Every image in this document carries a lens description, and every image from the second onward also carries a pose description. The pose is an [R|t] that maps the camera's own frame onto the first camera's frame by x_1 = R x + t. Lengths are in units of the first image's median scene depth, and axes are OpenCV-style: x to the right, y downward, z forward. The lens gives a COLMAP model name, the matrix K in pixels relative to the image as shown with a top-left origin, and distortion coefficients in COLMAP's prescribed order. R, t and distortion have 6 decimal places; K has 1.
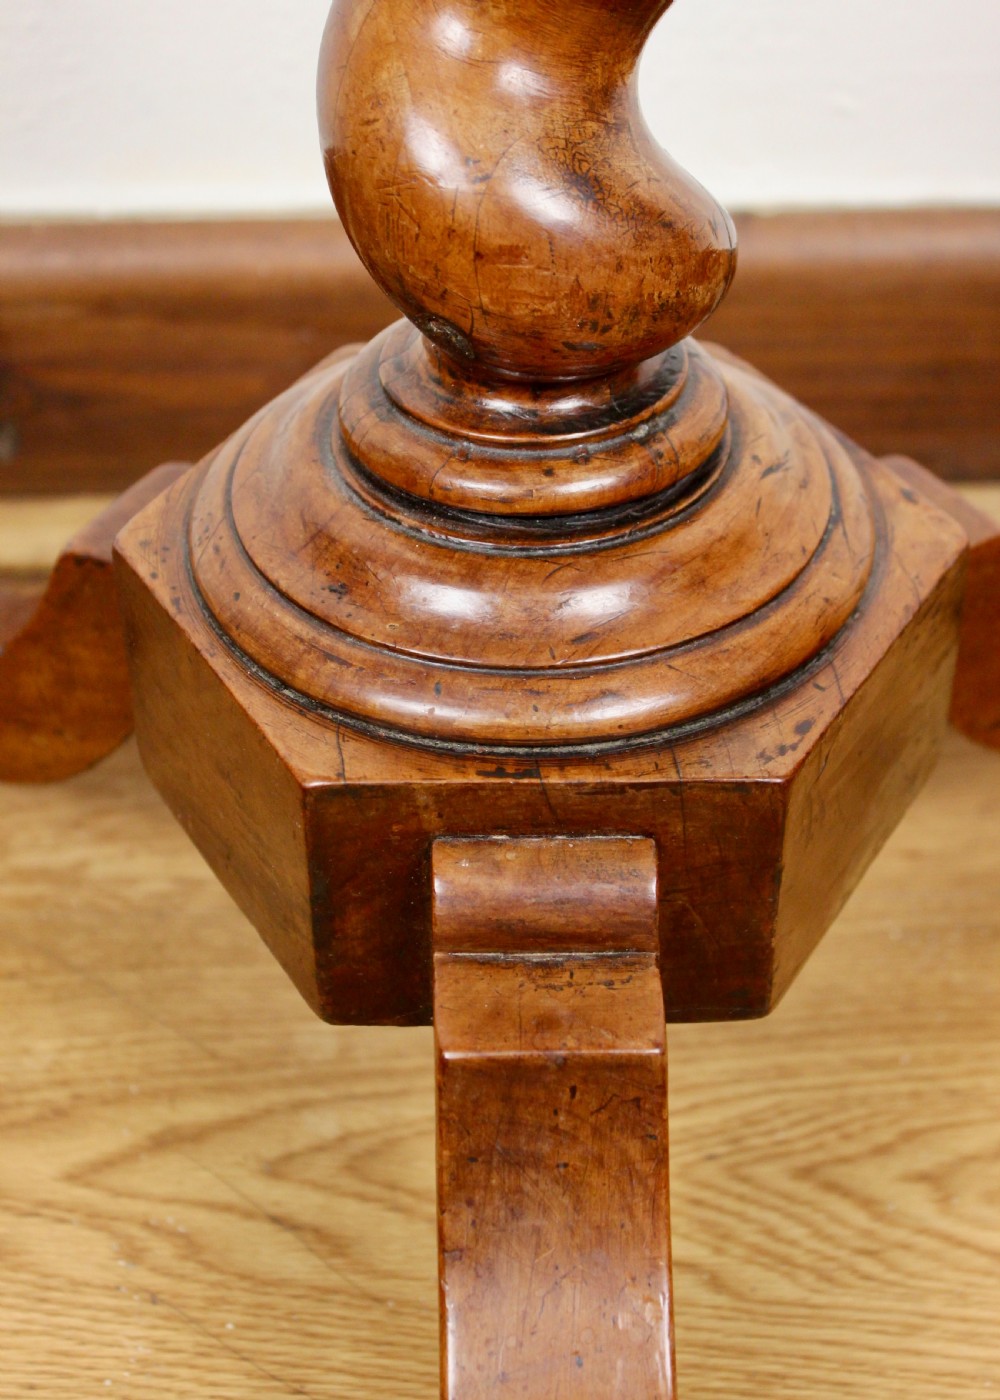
lens RADIAL K [[2272.8, 0, 516.5], [0, 2272.8, 695.4], [0, 0, 1]] dist [-0.030054, 0.009850]
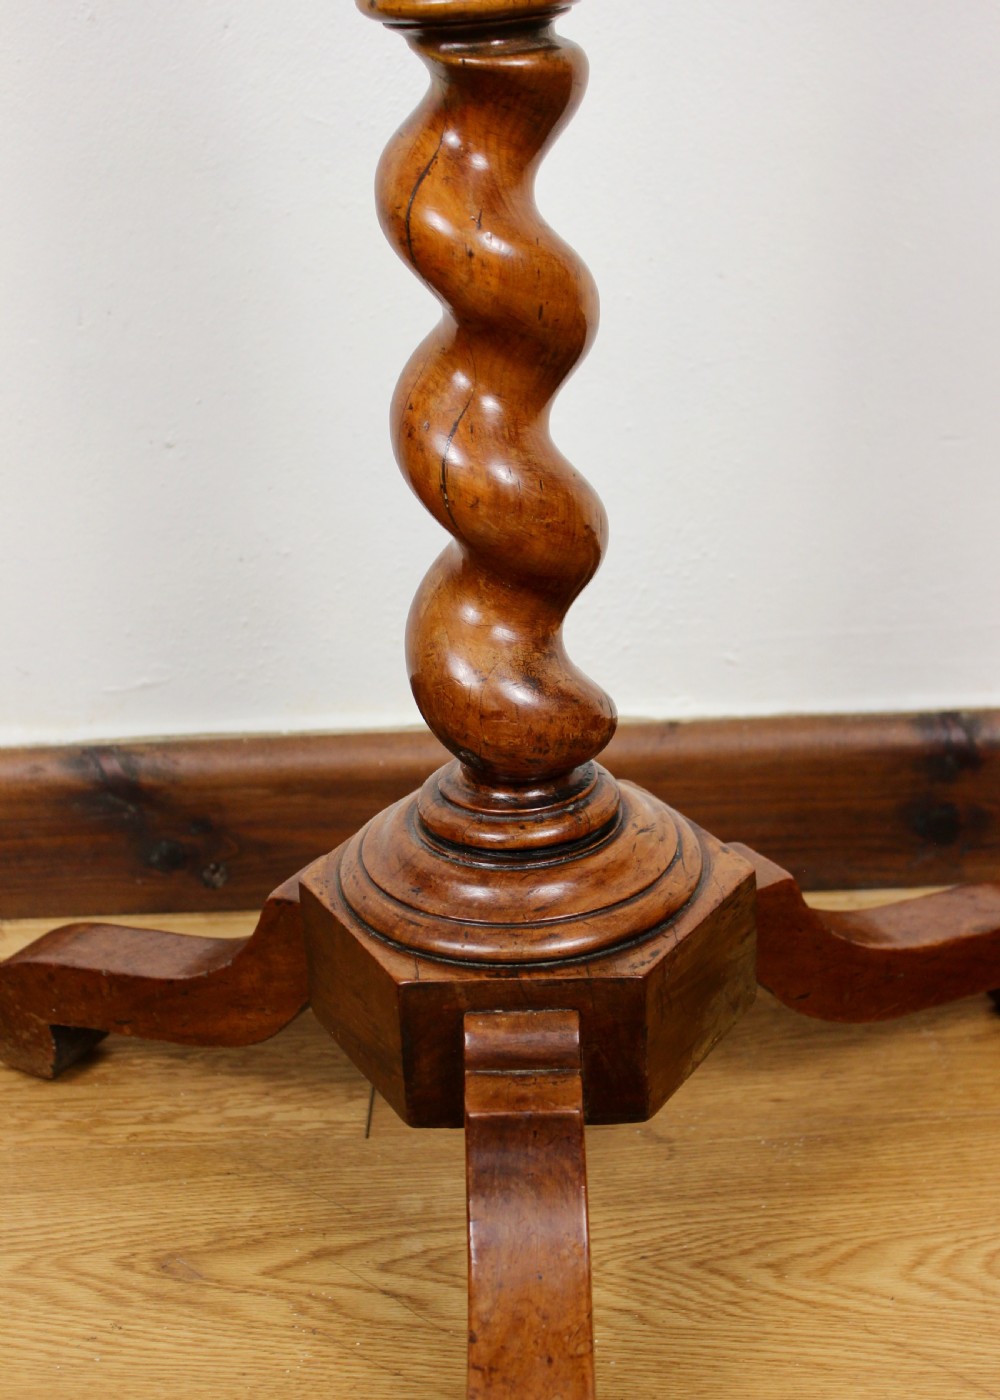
lens RADIAL K [[2073.8, 0, 505.0], [0, 2073.8, 780.7], [0, 0, 1]] dist [-0.042004, 0.001077]
pose [[0.998440, -0.021123, -0.051687, 0.087491], [0.009390, 0.976019, -0.217485, 0.238457], [0.055041, 0.216660, 0.974694, -0.717776]]
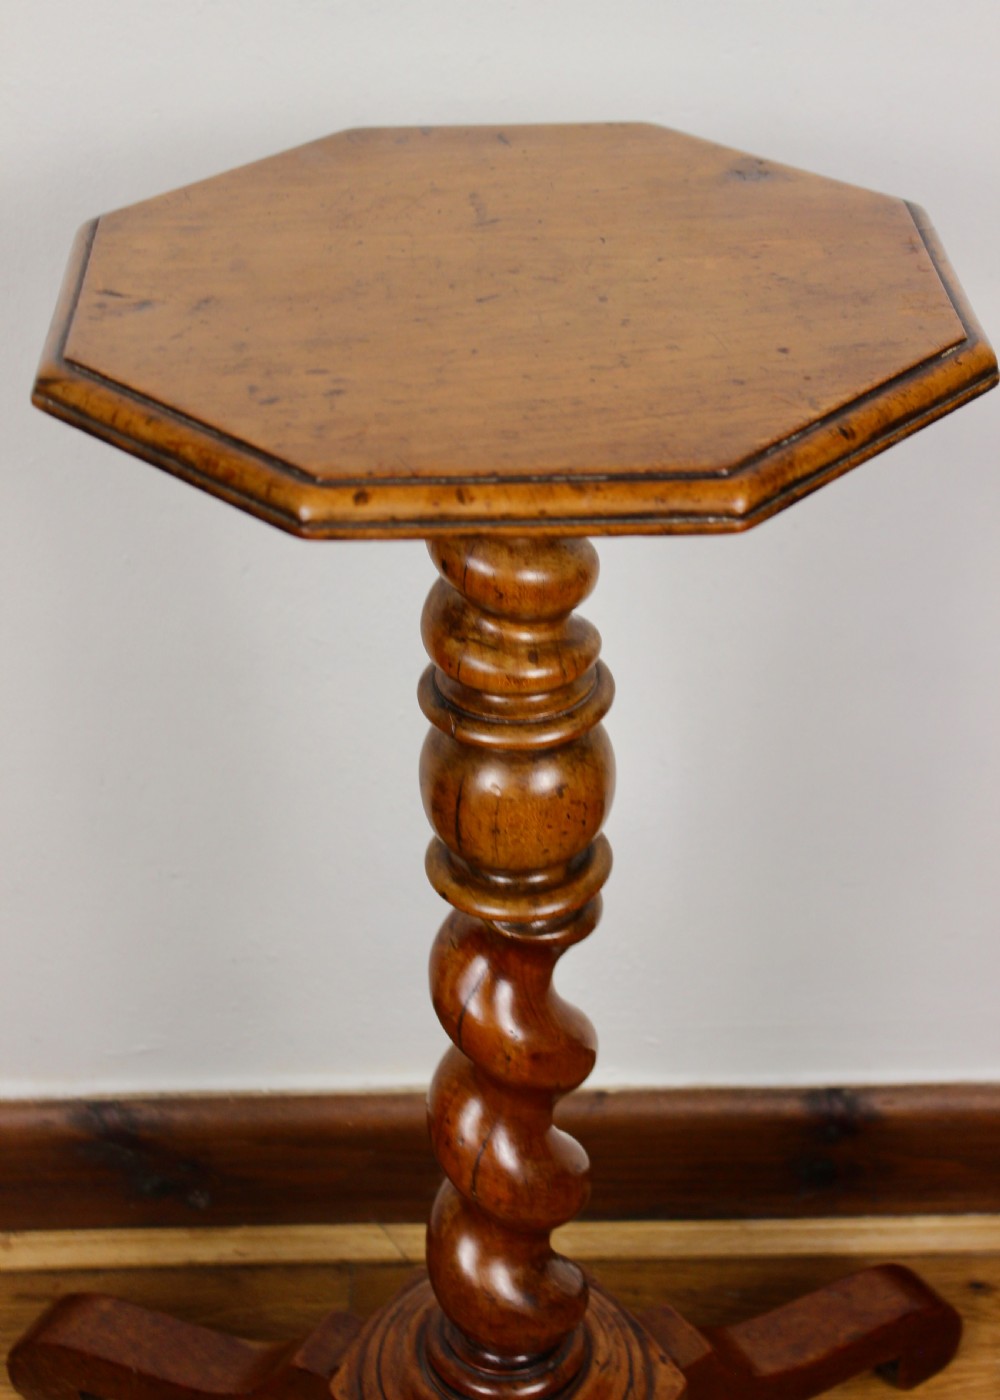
lens RADIAL K [[2321.2, 0, 500.8], [0, 2321.2, 679.5], [0, 0, 1]] dist [-0.016413, 0.073059]
pose [[0.999127, 0.005688, 0.041399, -0.105924], [-0.002490, 0.997036, -0.076896, -0.645706], [-0.041713, 0.076726, 0.996179, -1.537311]]
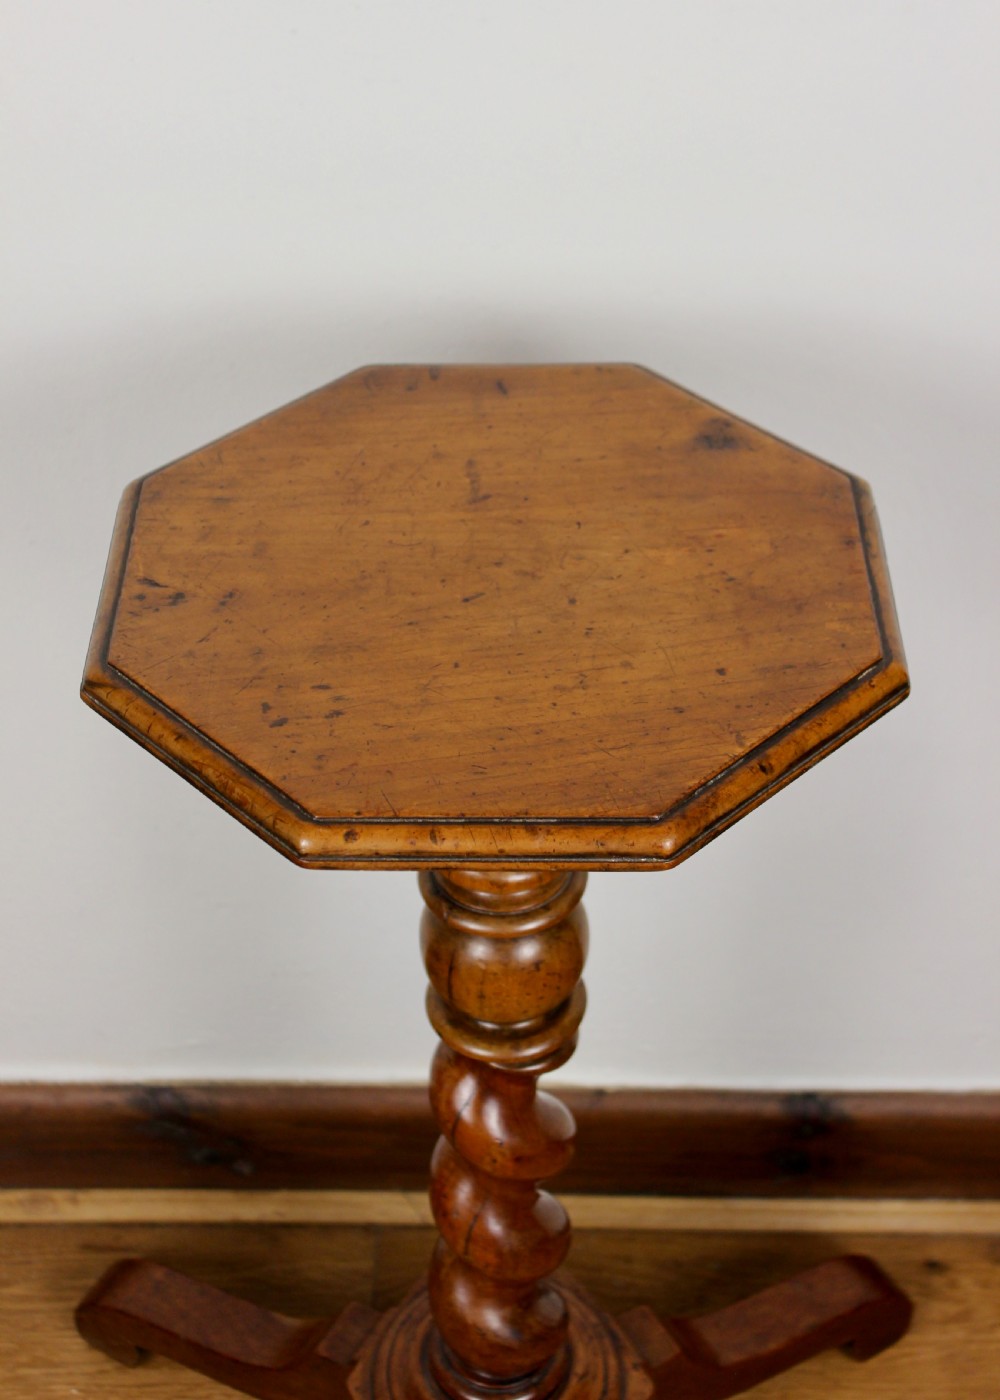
lens RADIAL K [[2321.2, 0, 500.8], [0, 2321.2, 679.5], [0, 0, 1]] dist [-0.016413, 0.073059]
pose [[0.999649, 0.025430, 0.007473, -0.032322], [-0.025735, 0.998697, 0.044067, -1.096049], [-0.006342, -0.044244, 0.999001, -1.851439]]
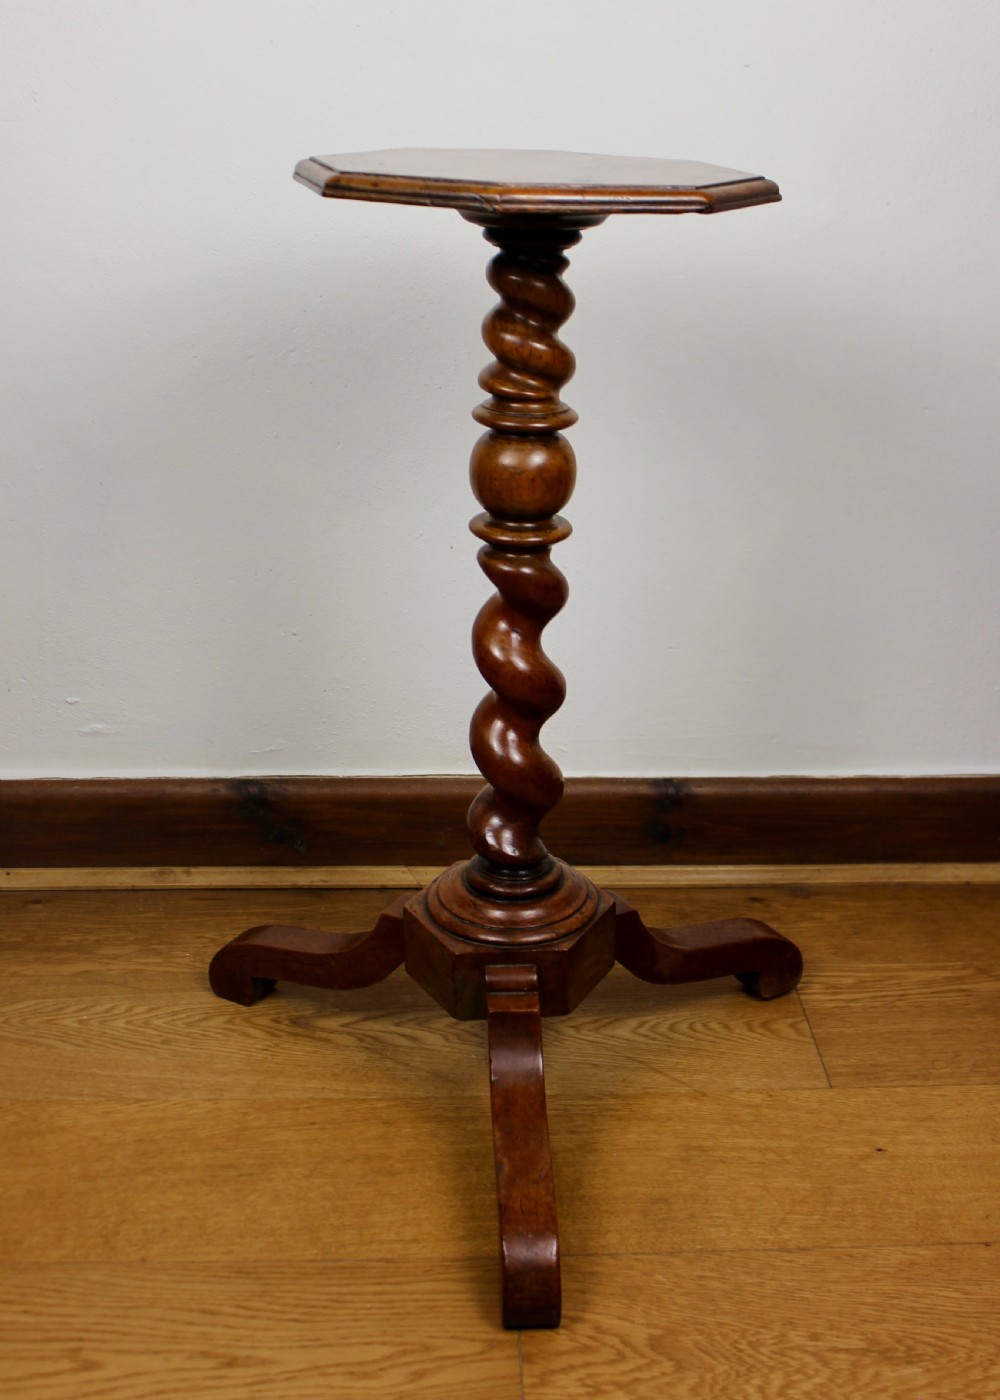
lens RADIAL K [[1683.9, 0, 506.1], [0, 1683.9, 698.9], [0, 0, 1]] dist [-0.102366, 0.057888]
pose [[0.999306, 0.017447, 0.032901, -0.036868], [-0.007285, 0.957975, -0.286760, 0.601540], [-0.036521, 0.286321, 0.957437, -2.200348]]
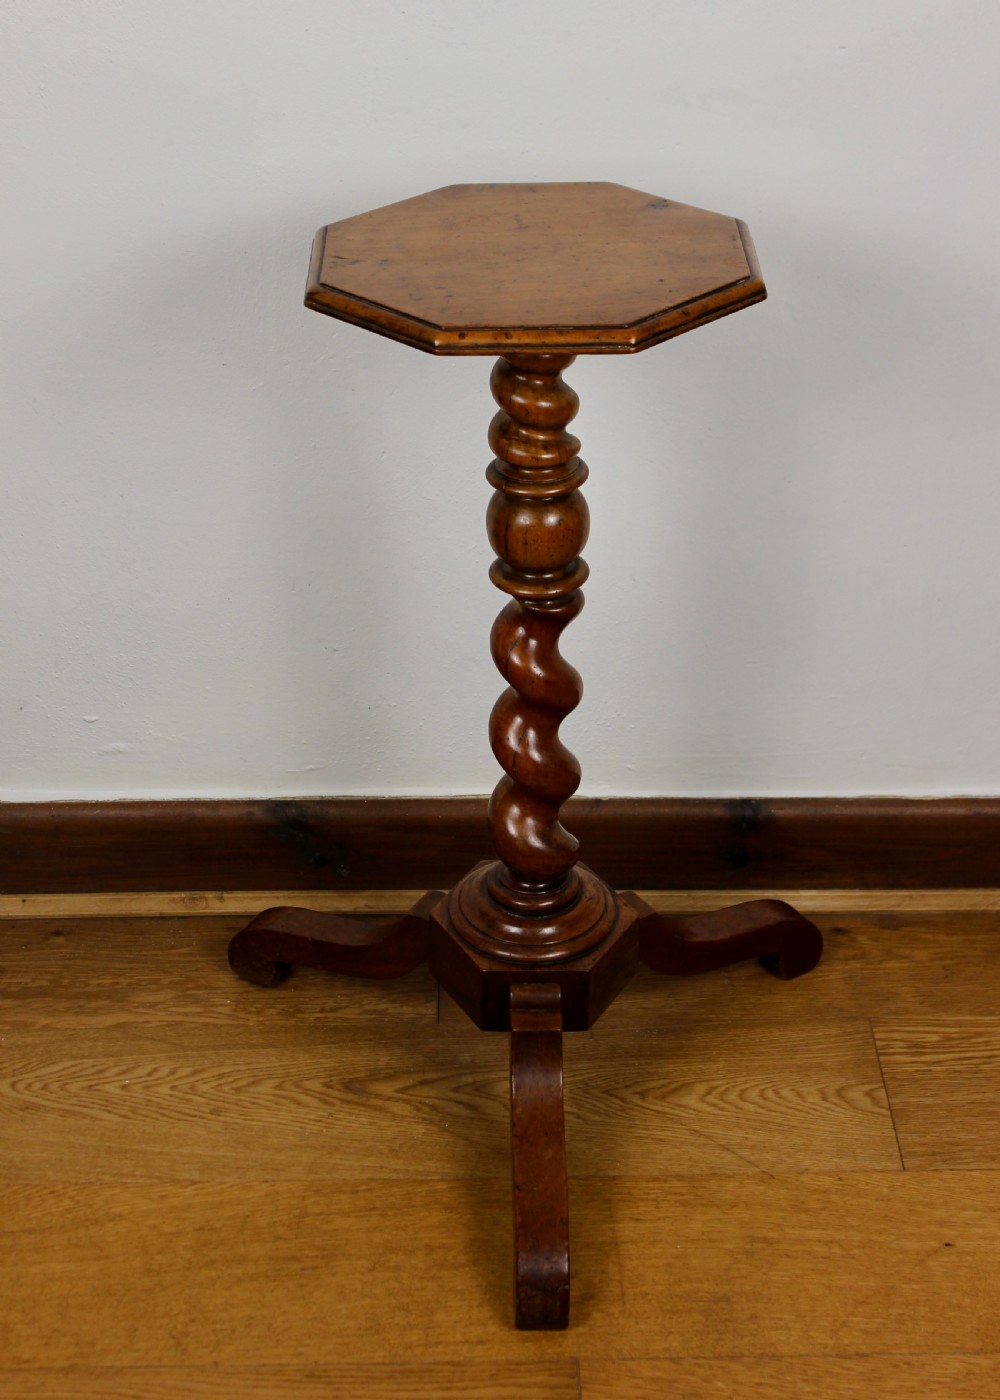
lens RADIAL K [[2398.3, 0, 500.0], [0, 2398.3, 700.0], [0, 0, 1]] dist [-0.006475, -0.108406]
pose [[0.999809, 0.014704, 0.012870, -0.117050], [-0.012908, 0.991436, -0.129957, 0.114426], [-0.014671, 0.129766, 0.991436, -3.466364]]
